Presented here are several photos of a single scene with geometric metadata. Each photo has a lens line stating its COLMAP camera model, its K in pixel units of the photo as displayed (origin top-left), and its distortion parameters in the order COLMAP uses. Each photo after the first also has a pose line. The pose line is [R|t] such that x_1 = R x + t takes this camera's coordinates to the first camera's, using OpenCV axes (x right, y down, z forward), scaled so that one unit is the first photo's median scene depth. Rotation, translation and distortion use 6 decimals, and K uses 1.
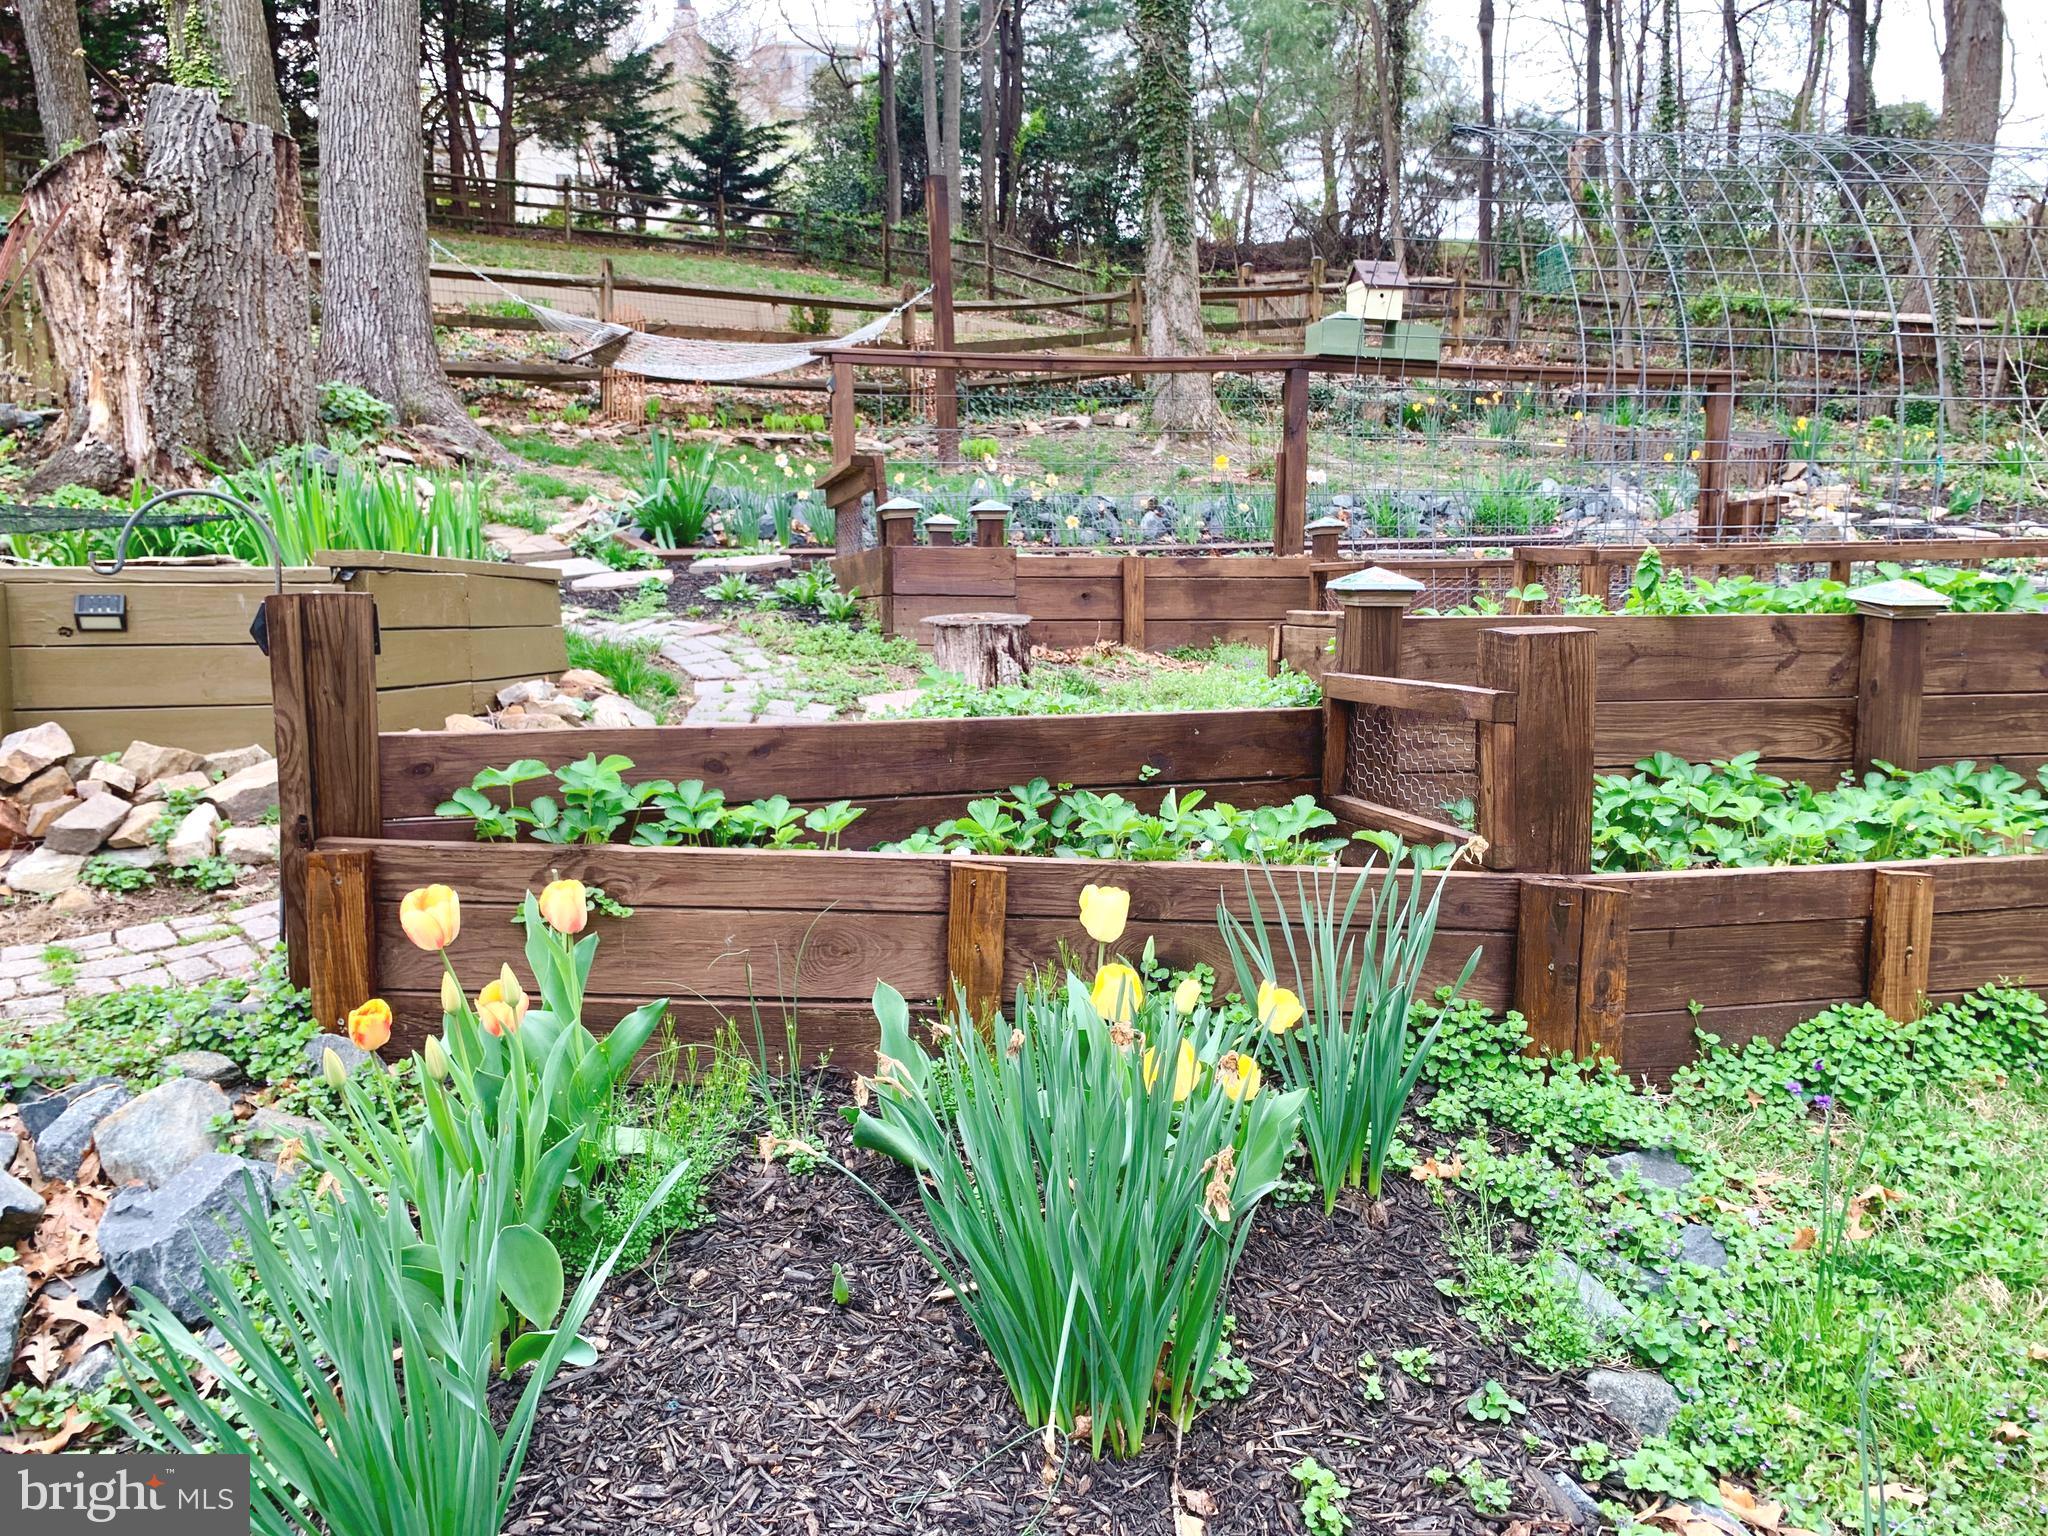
lens RADIAL K [[1560.7, 0, 1029.9], [0, 1560.7, 775.9], [0, 0, 1]] dist [0.031751, -0.040634]
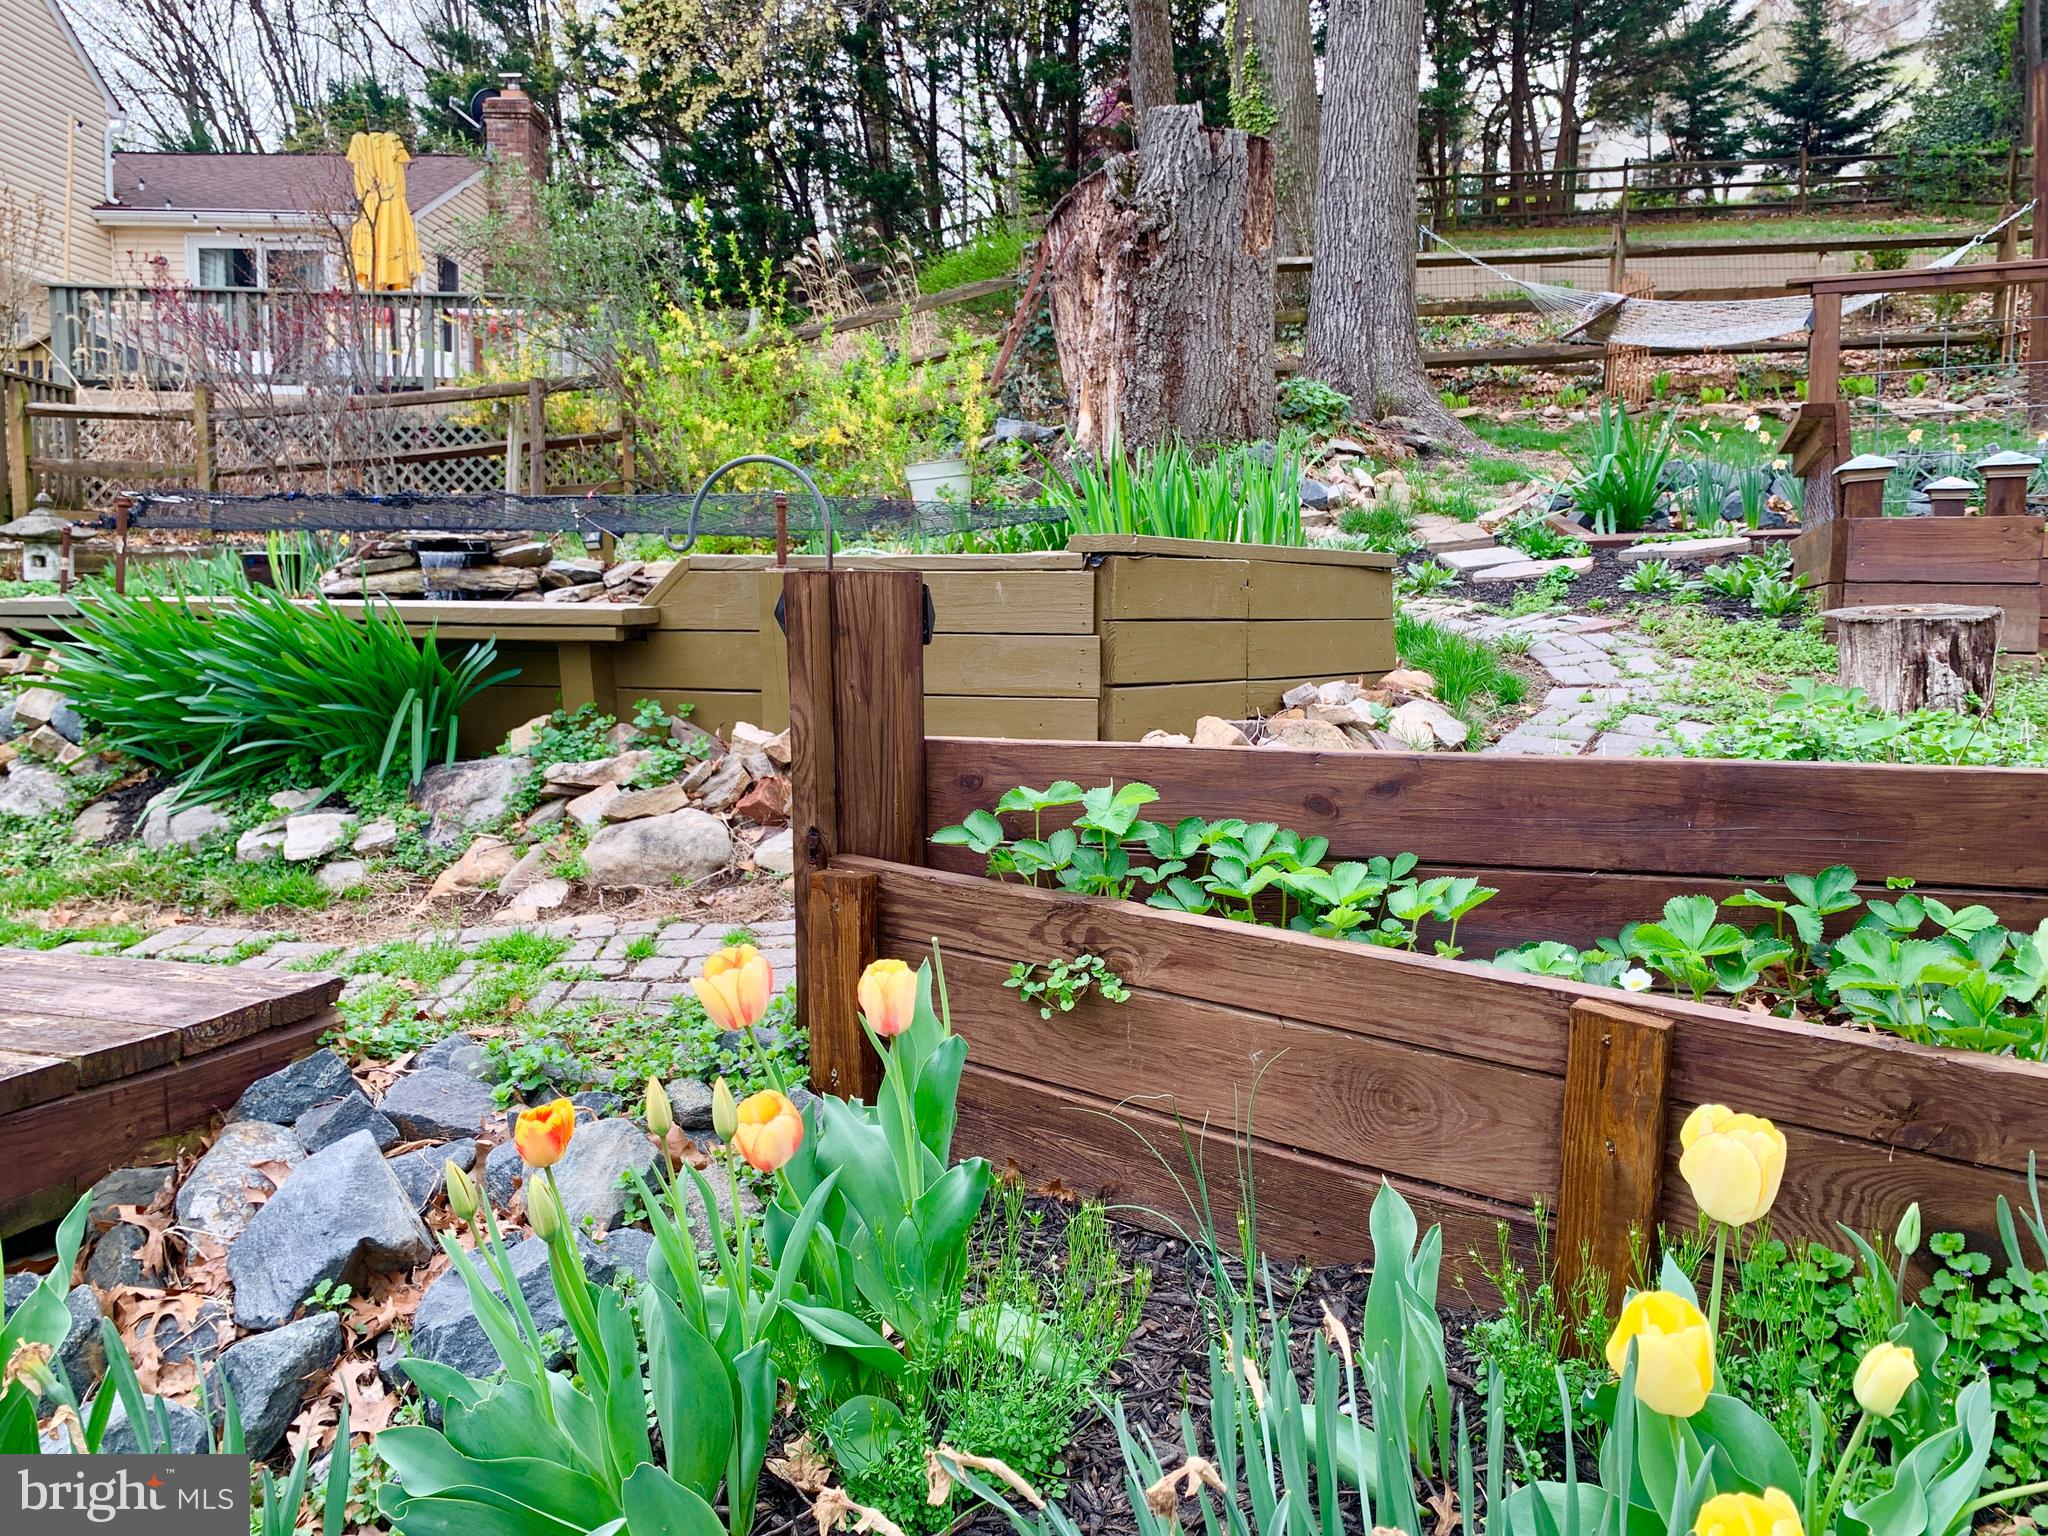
lens RADIAL K [[1560.7, 0, 1029.9], [0, 1560.7, 775.9], [0, 0, 1]] dist [0.031751, -0.040634]
pose [[0.801401, 0.070366, -0.593974, 0.037805], [-0.070019, 0.997265, 0.023670, -0.008657], [0.594014, 0.022620, 0.804136, 0.105639]]
